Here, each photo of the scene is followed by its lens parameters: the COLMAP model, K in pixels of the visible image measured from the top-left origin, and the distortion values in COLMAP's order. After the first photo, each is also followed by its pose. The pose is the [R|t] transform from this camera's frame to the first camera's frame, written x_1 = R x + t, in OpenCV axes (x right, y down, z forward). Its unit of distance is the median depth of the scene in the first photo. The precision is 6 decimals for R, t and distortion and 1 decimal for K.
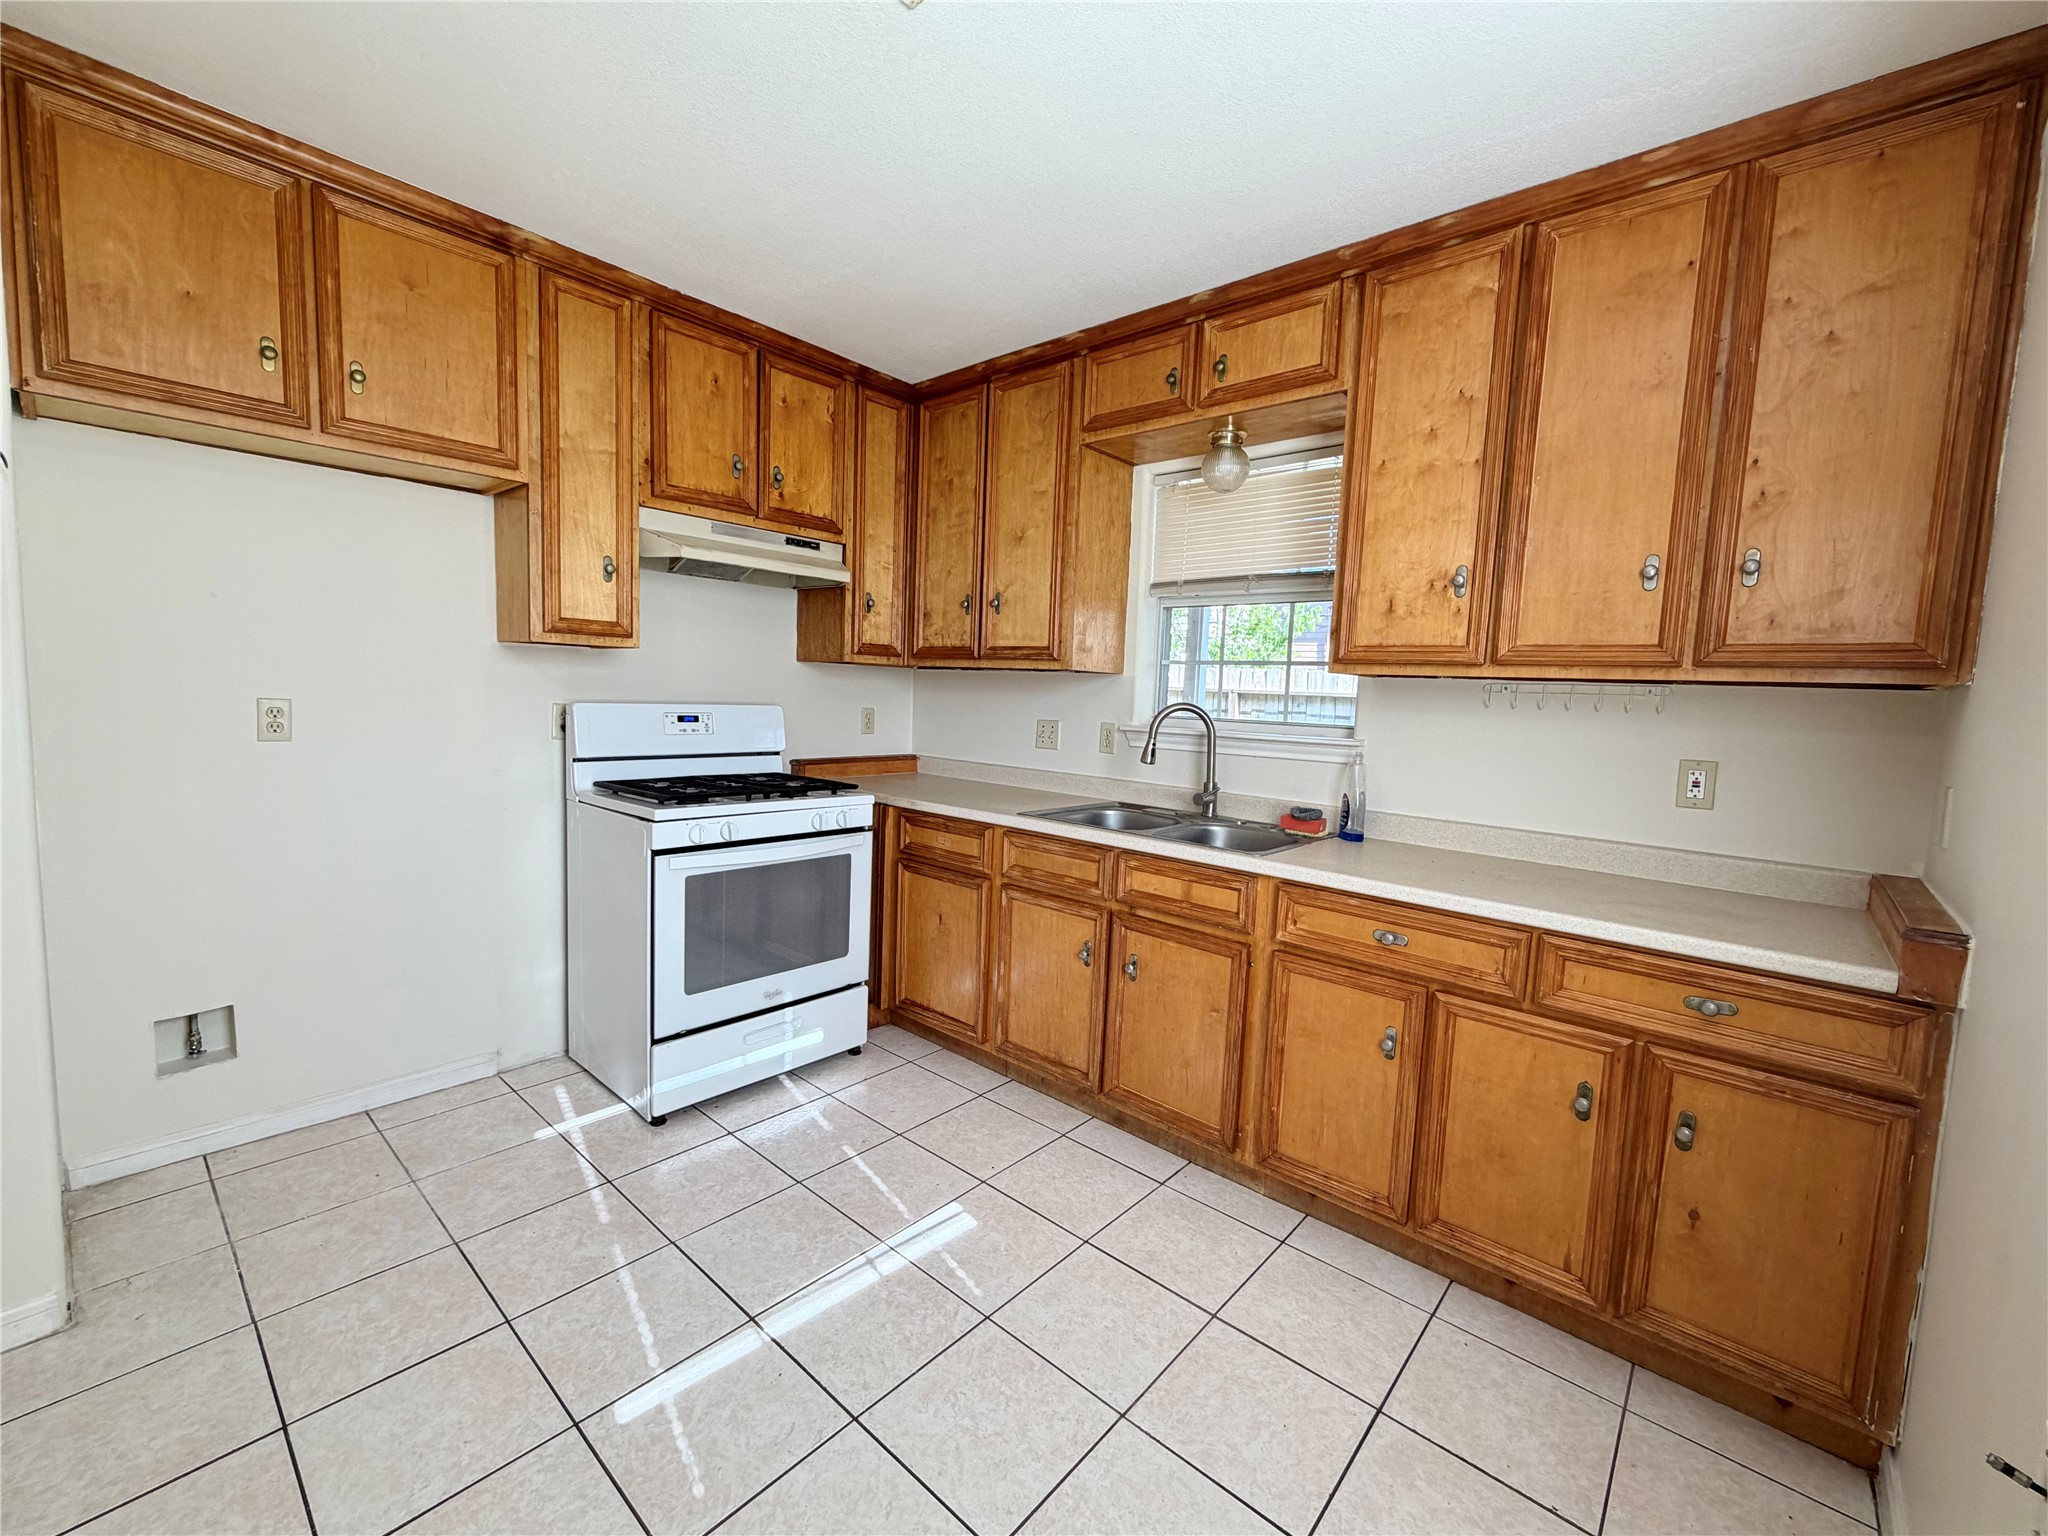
lens RADIAL K [[843.0, 0, 1022.5], [0, 843.0, 768.2], [0, 0, 1]] dist [0.004796, -0.000342]
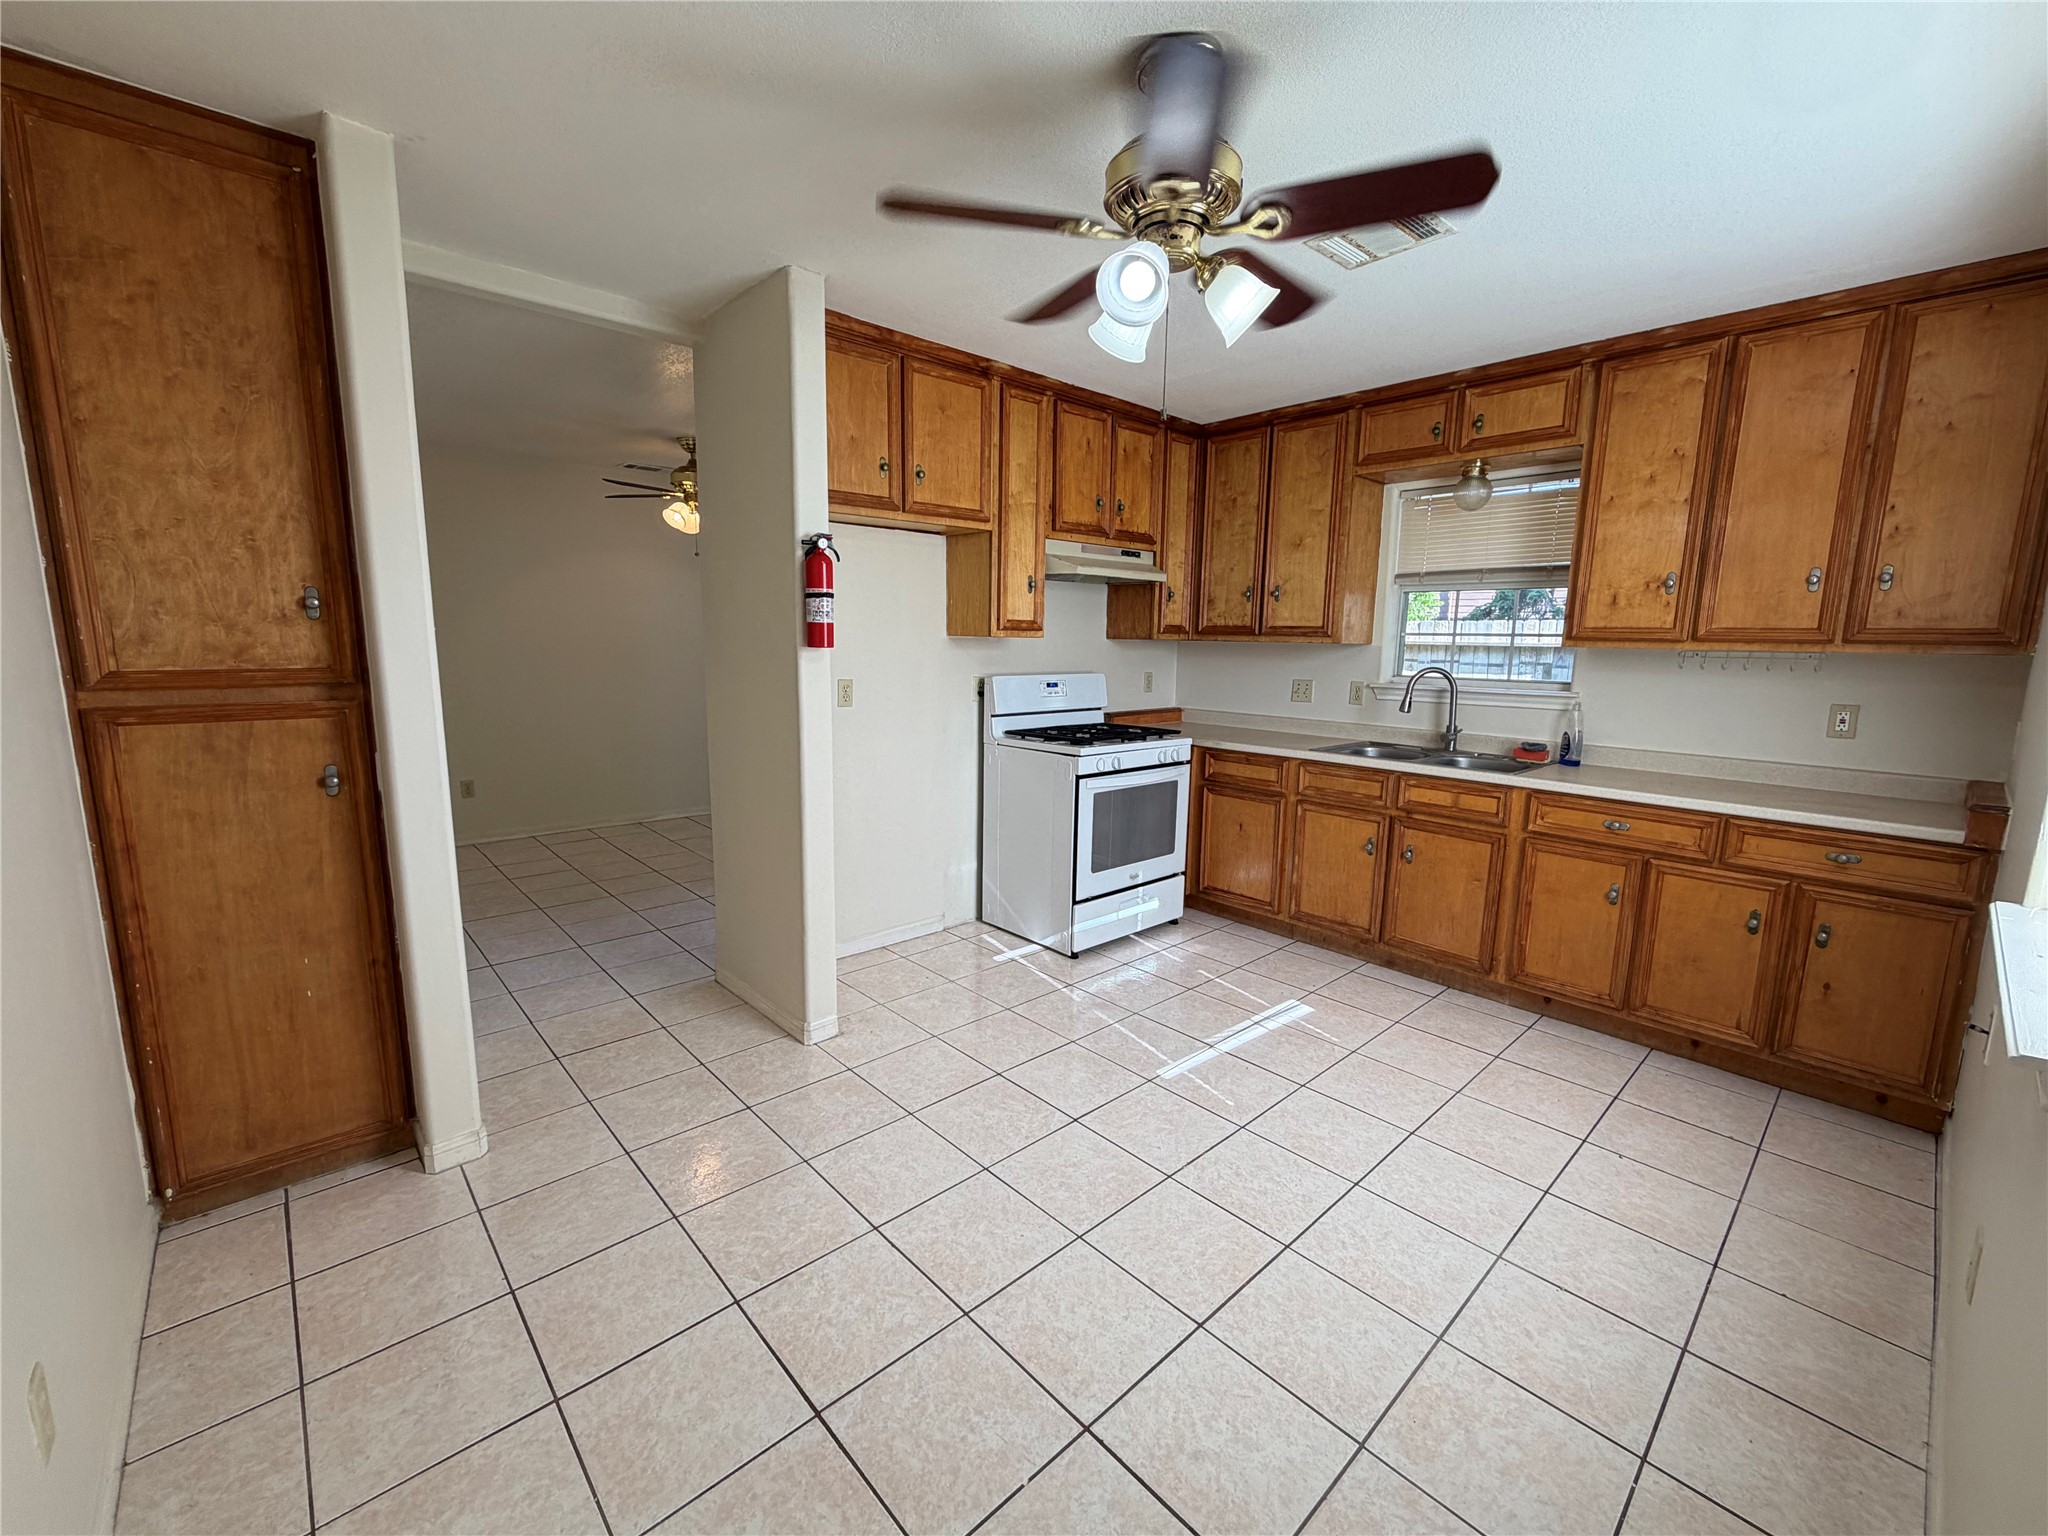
lens RADIAL K [[843.0, 0, 1025.0], [0, 843.0, 768.7], [0, 0, 1]] dist [0.004796, -0.000342]
pose [[0.994422, -0.008178, -0.105155, -0.418638], [0.014495, 0.998126, 0.059452, -0.005918], [0.104471, -0.060645, 0.992677, -0.557137]]
